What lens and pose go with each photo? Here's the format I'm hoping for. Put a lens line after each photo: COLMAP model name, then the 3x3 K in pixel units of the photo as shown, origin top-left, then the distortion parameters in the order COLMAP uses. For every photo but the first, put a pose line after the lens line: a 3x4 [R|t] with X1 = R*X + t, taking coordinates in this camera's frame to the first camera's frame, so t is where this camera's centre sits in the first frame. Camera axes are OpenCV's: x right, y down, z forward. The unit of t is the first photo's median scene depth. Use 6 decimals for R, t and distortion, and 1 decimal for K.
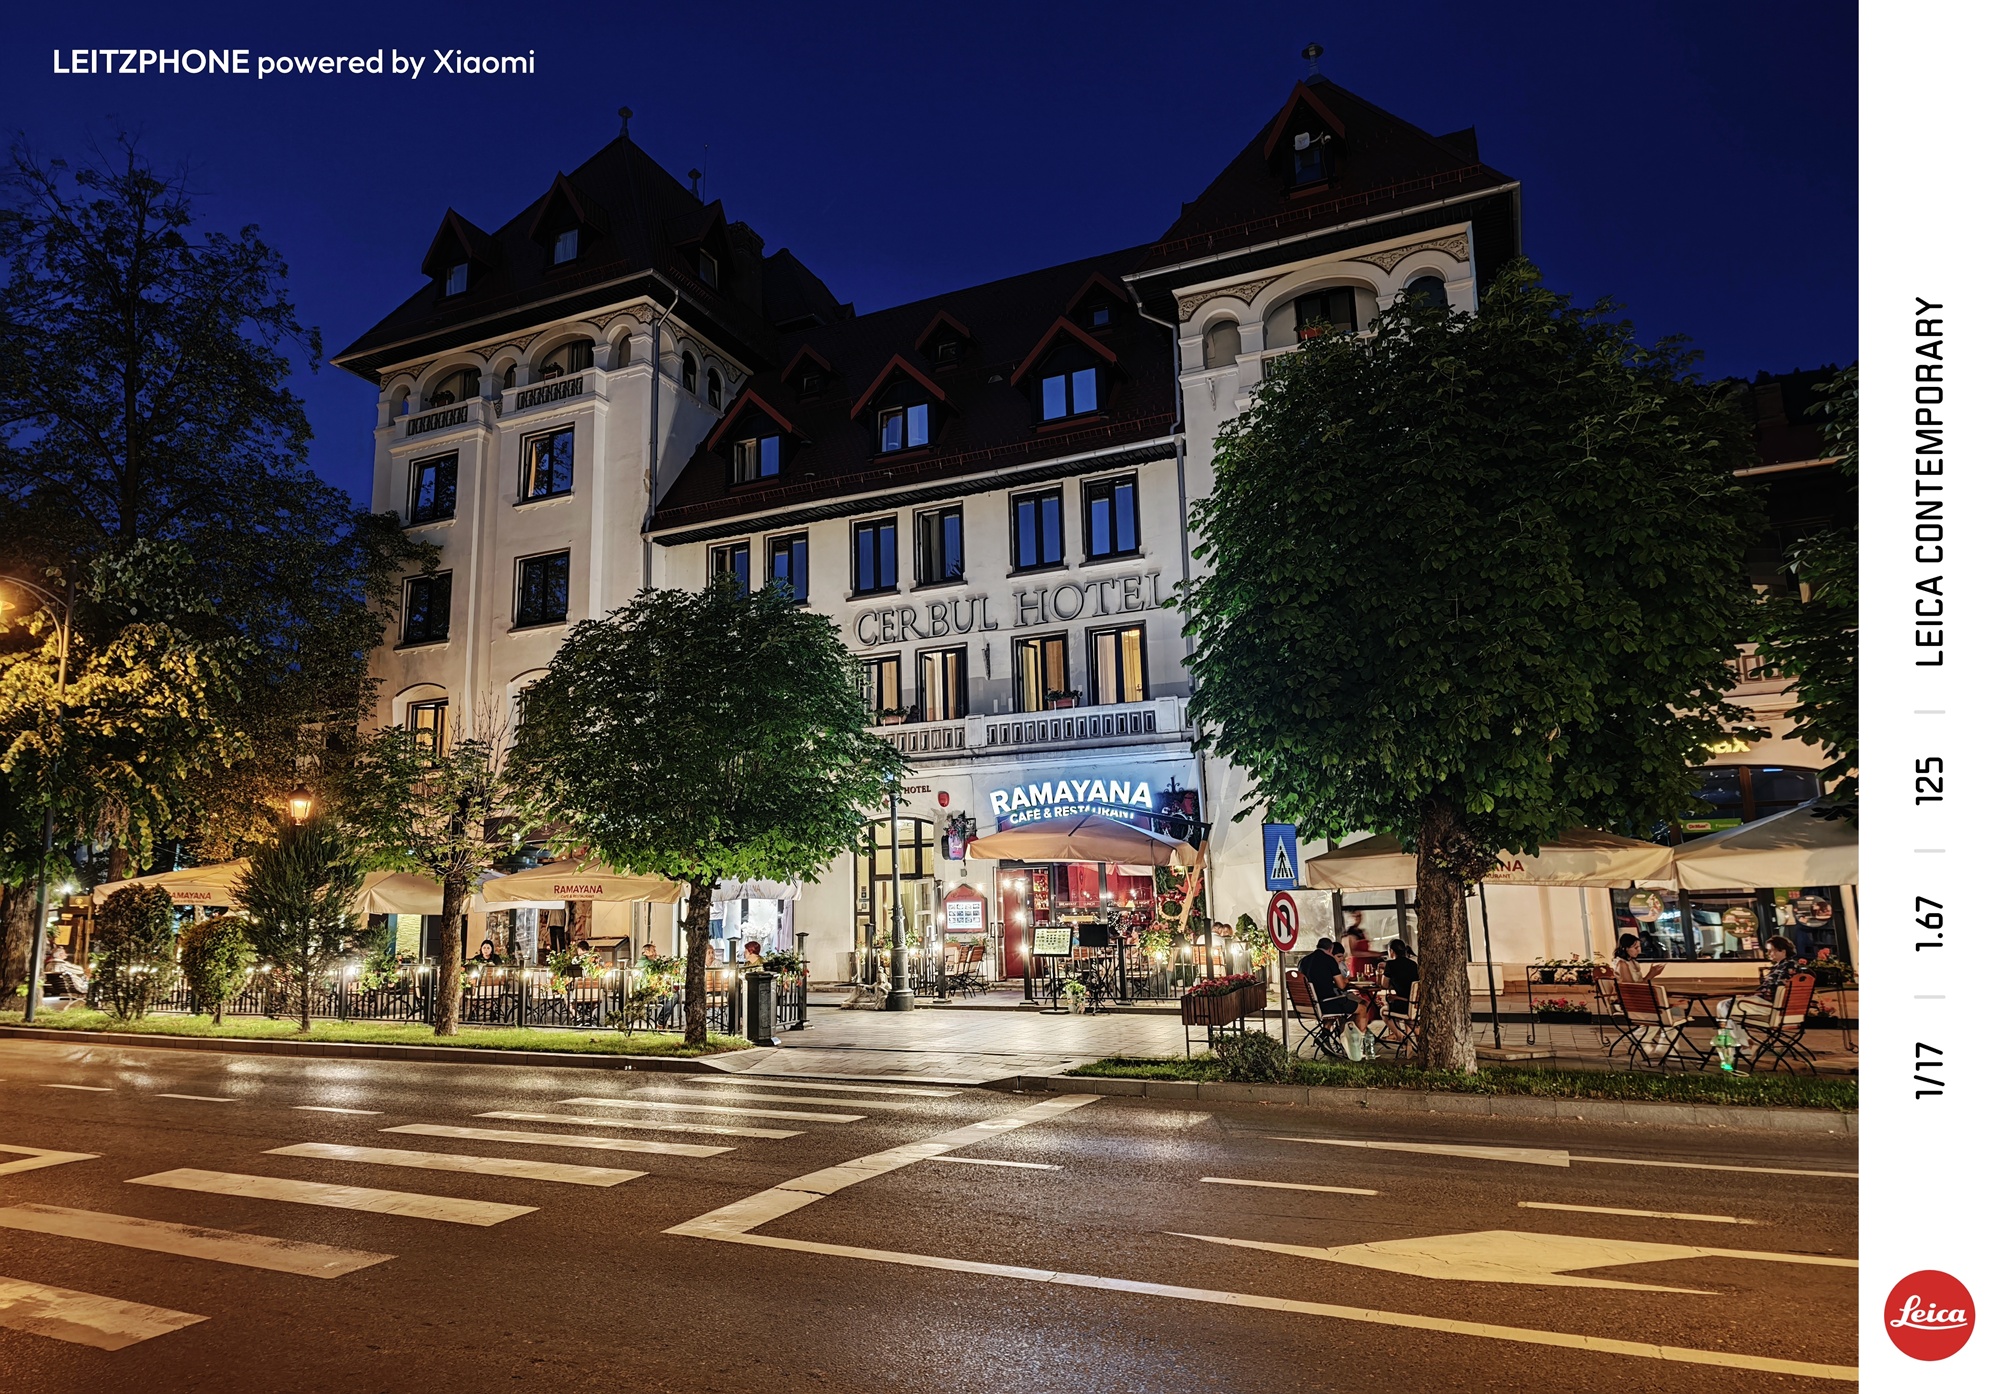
lens RADIAL K [[1238.7, 0, 914.4], [0, 1238.7, 693.4], [0, 0, 1]] dist [0.003421, -0.002436]
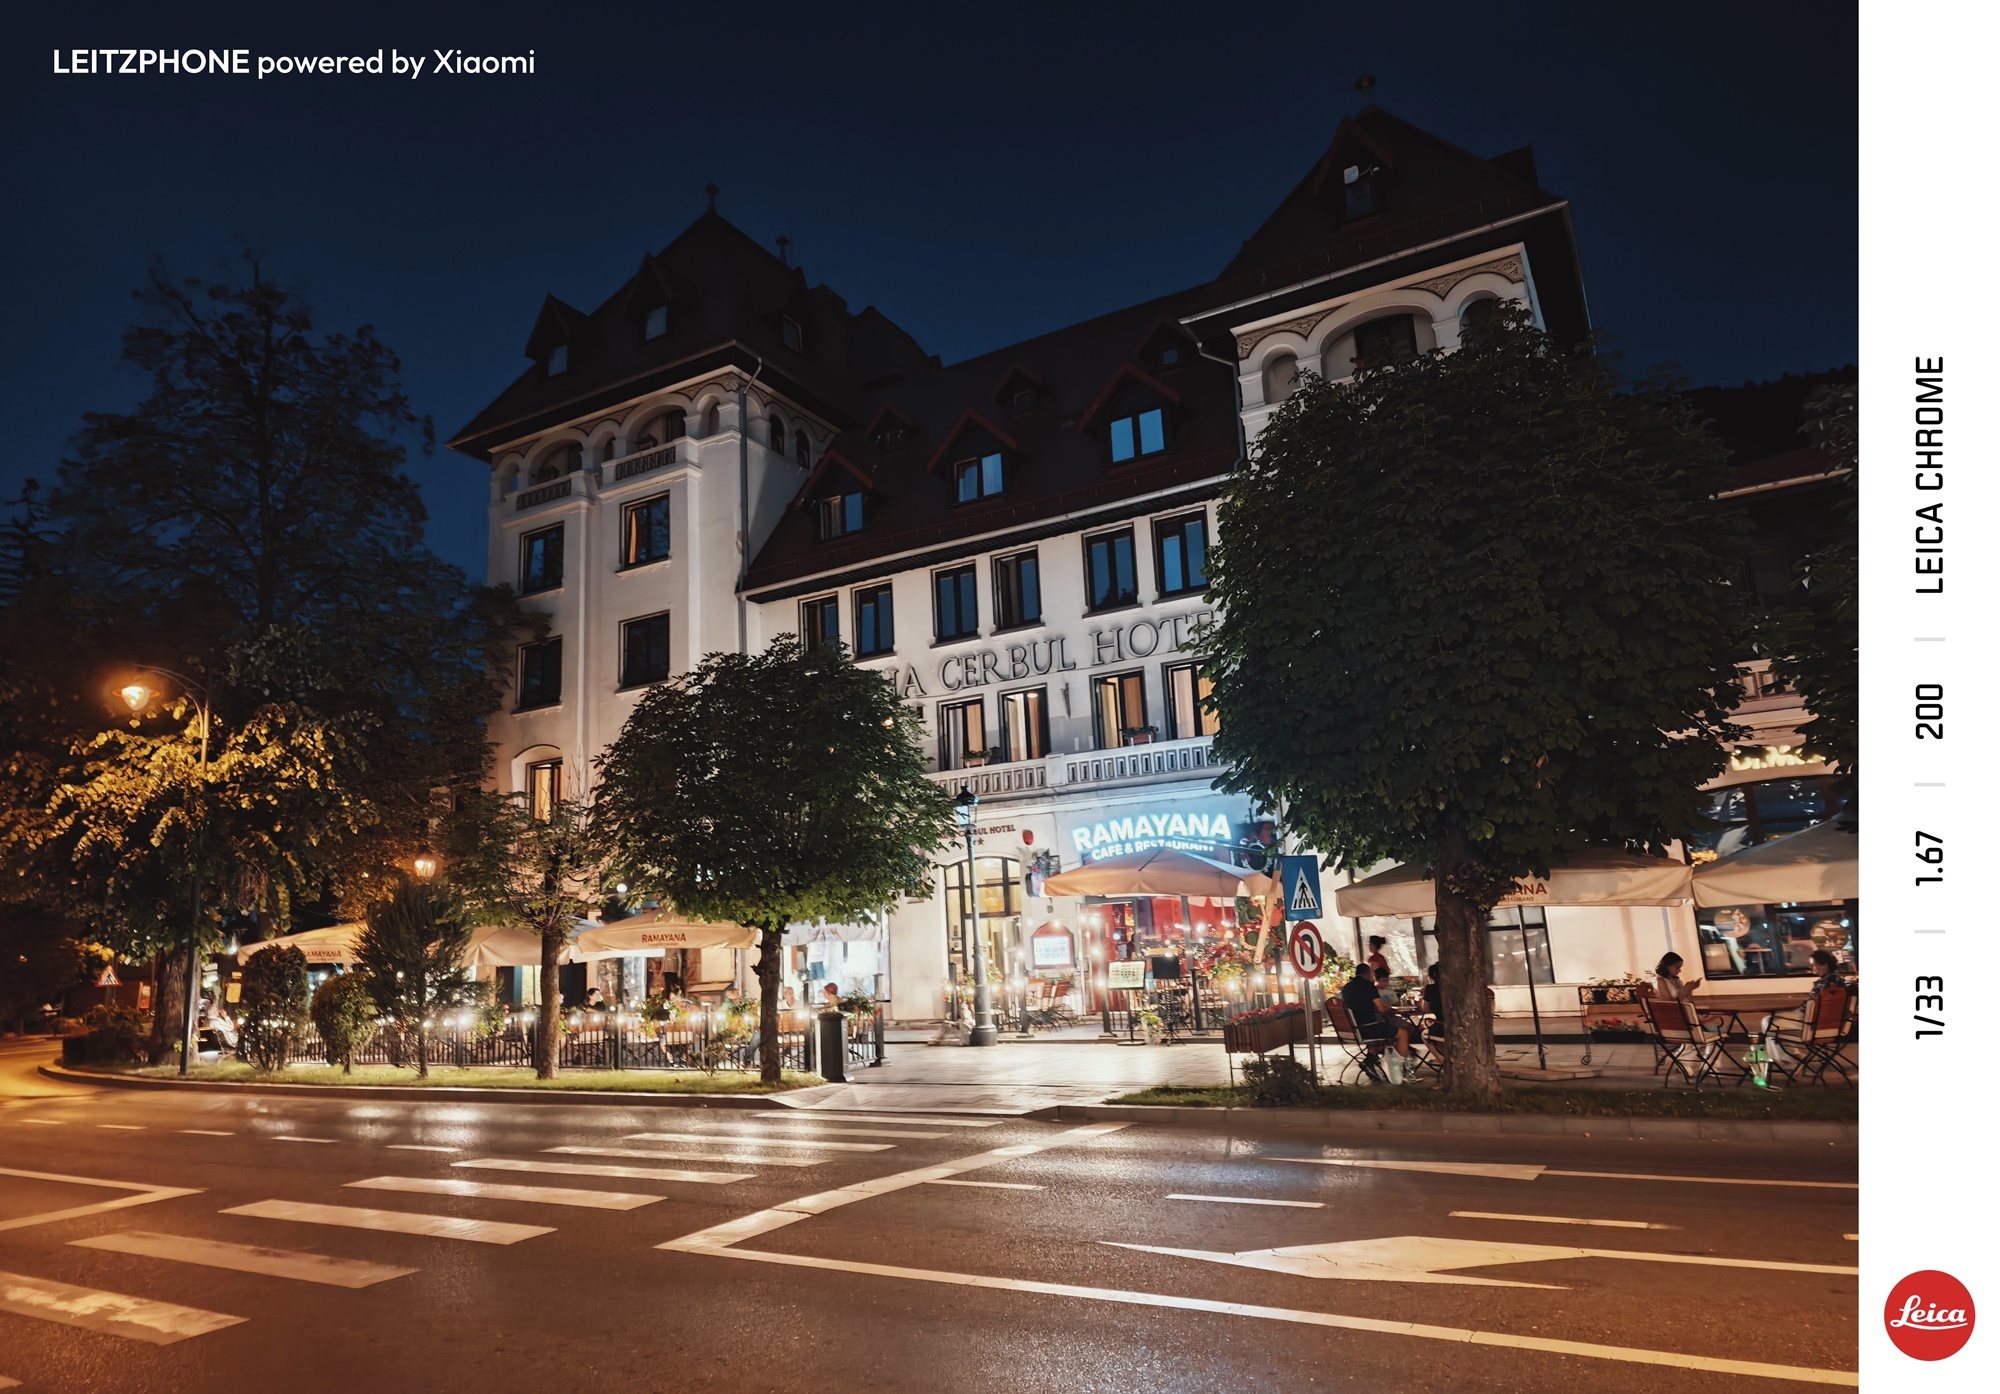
lens RADIAL K [[1276.6, 0, 1000.0], [0, 1276.6, 697.0], [0, 0, 1]] dist [0.000374, 0.003817]
pose [[0.995763, -0.045216, -0.080068, 0.103486], [0.043820, 0.998857, -0.019104, -0.013335], [0.080841, 0.015515, 0.996606, -0.064066]]
